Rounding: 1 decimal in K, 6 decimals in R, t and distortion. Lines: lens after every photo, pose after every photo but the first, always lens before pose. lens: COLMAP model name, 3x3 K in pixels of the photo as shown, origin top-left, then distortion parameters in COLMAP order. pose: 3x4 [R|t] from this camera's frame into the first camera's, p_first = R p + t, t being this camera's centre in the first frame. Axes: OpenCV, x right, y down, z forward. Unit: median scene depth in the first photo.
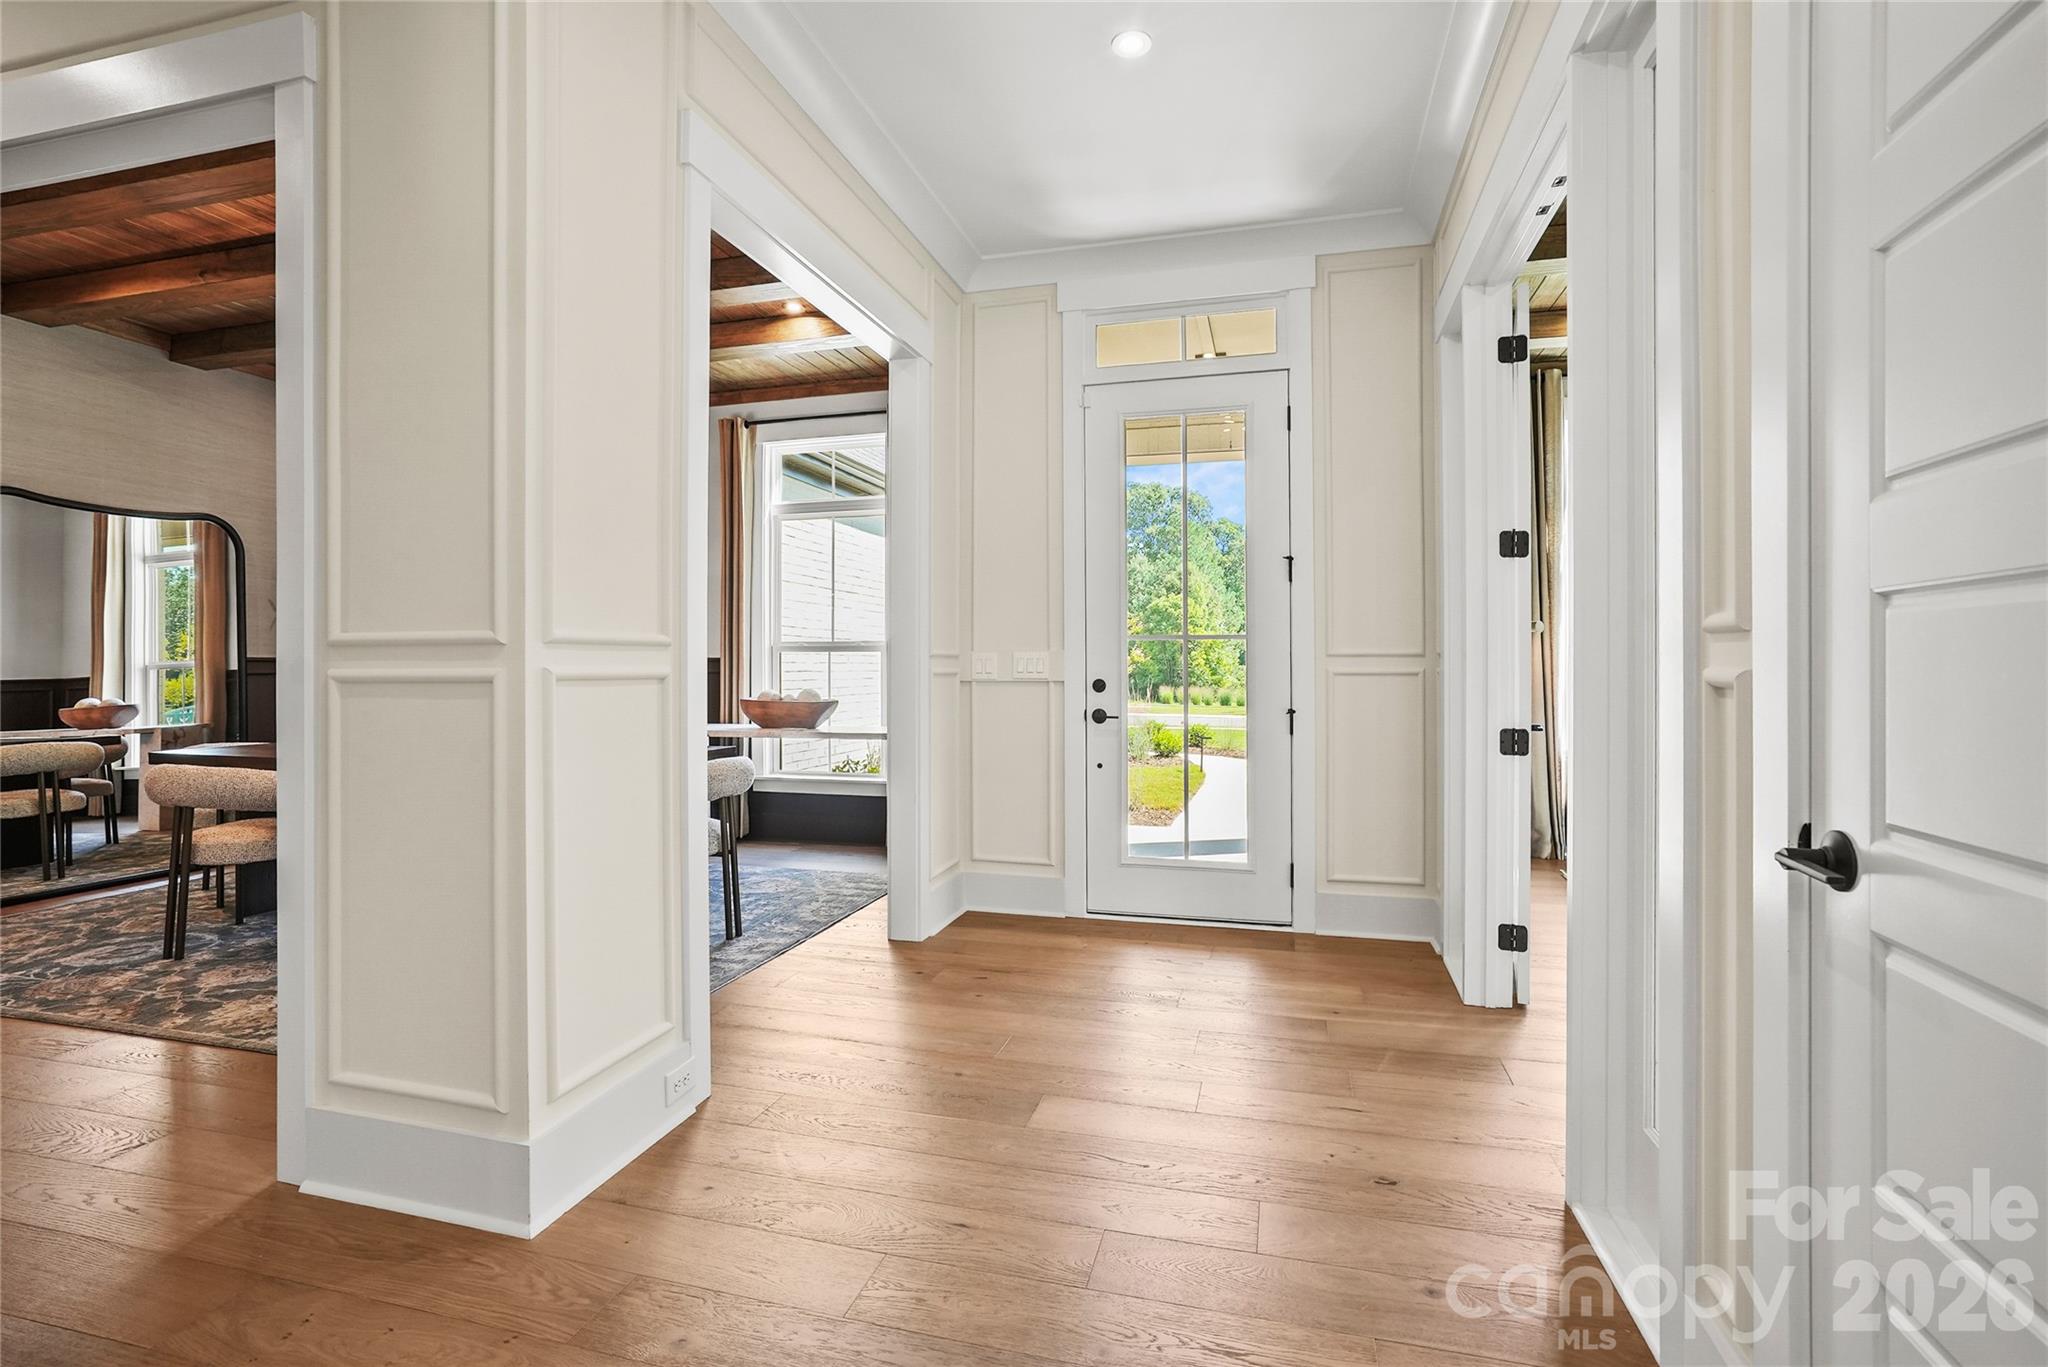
lens RADIAL K [[952.5, 0, 1027.9], [0, 952.5, 676.2], [0, 0, 1]] dist [-0.030356, 0.017300]
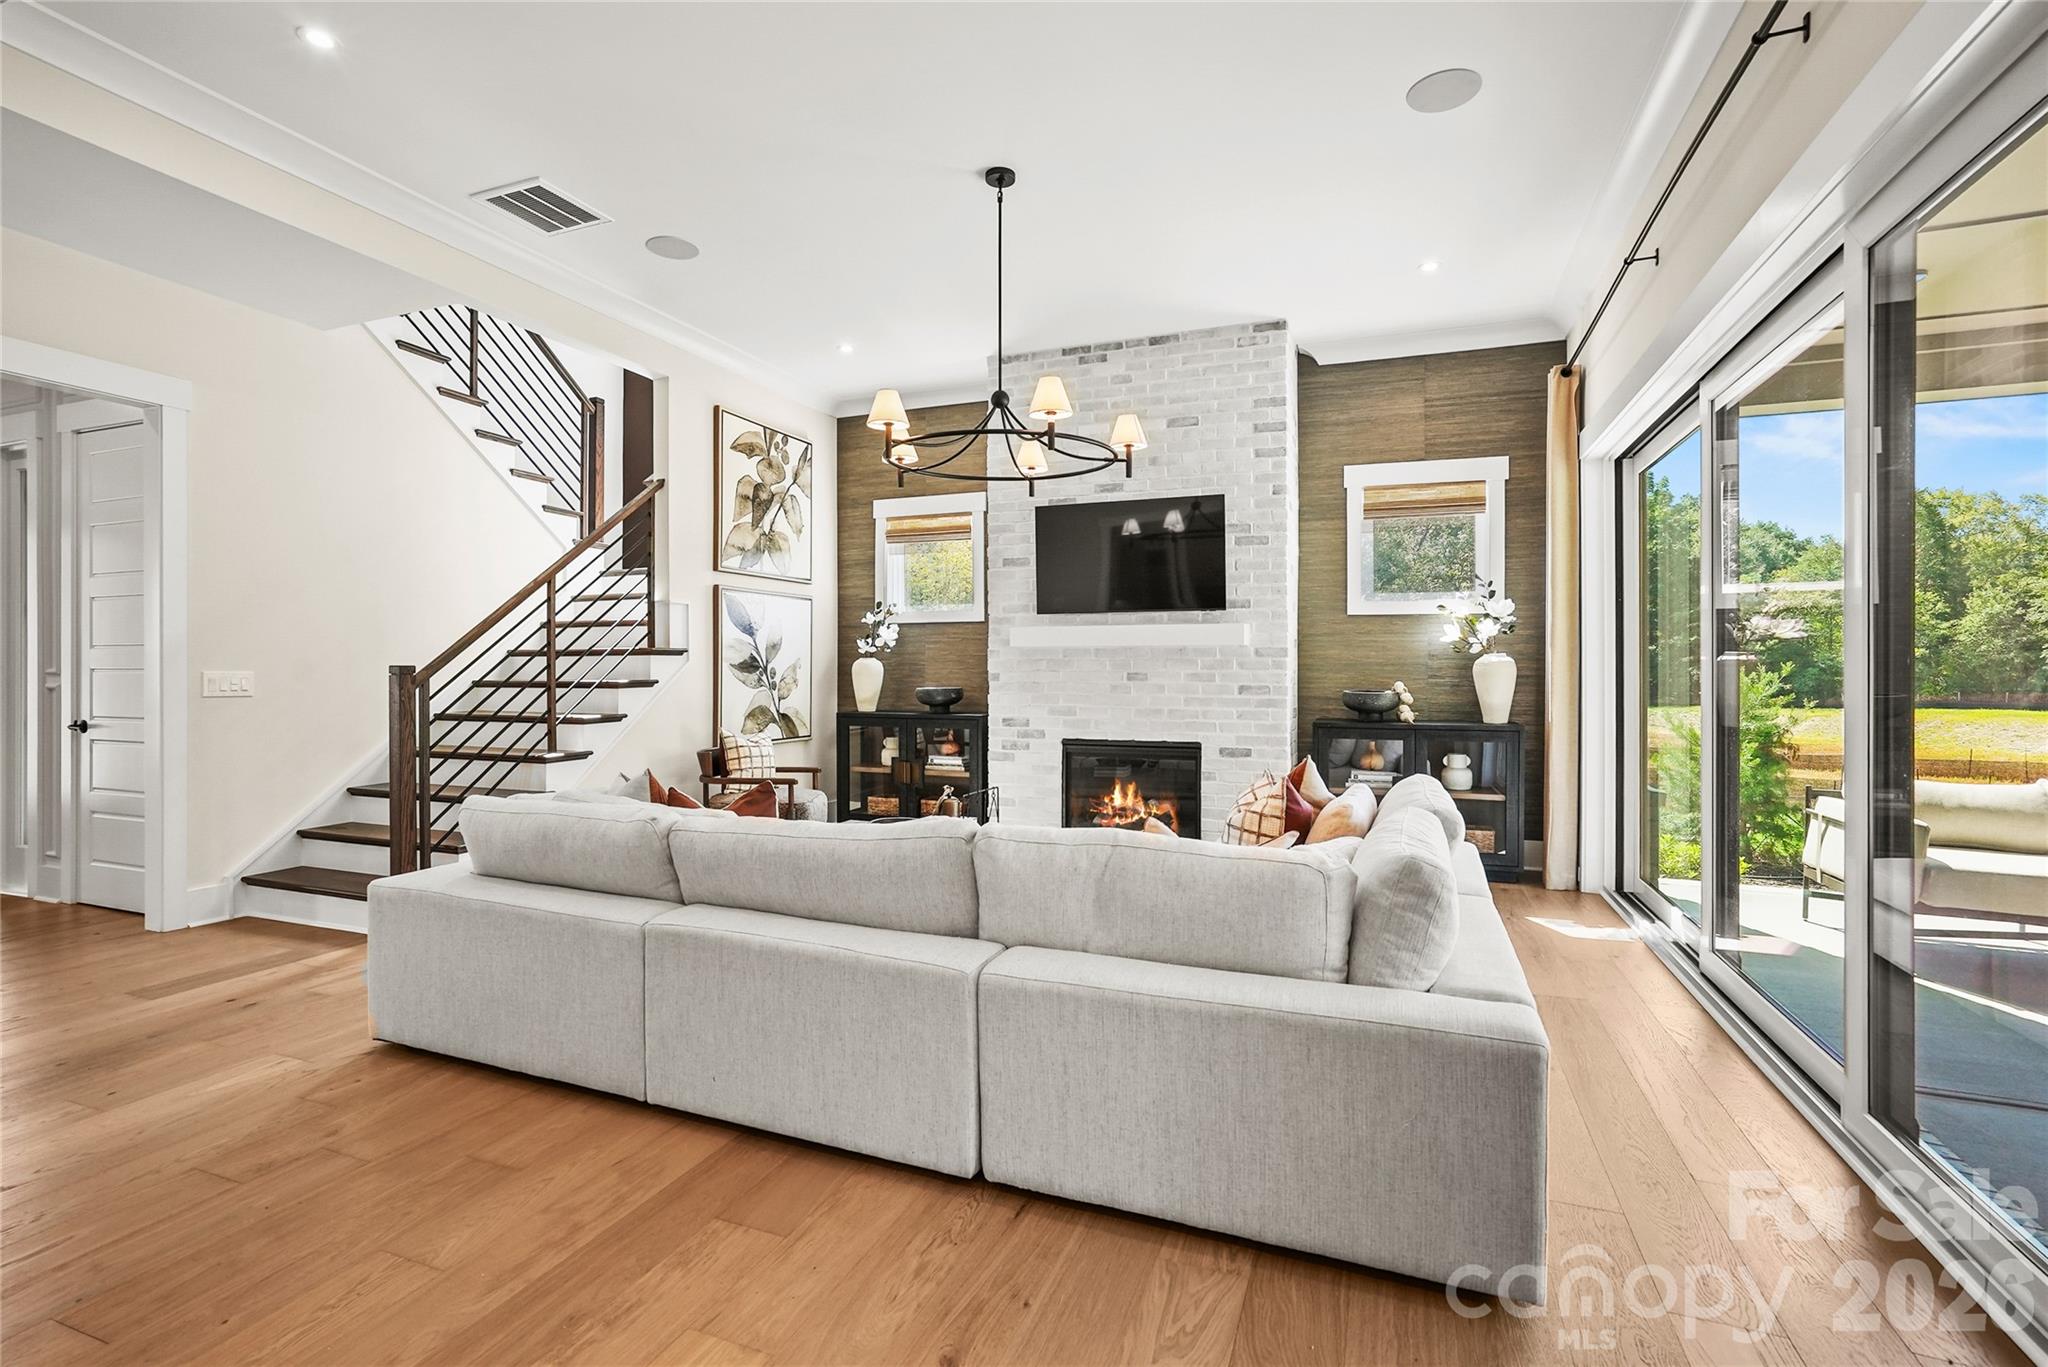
lens RADIAL K [[952.5, 0, 1037.3], [0, 952.5, 664.7], [0, 0, 1]] dist [-0.030356, 0.017300]
pose [[0.105064, 0.005701, 0.994449, -3.120837], [0.003921, 0.999973, -0.006147, -0.058571], [-0.994458, 0.004545, 0.105039, -3.994570]]
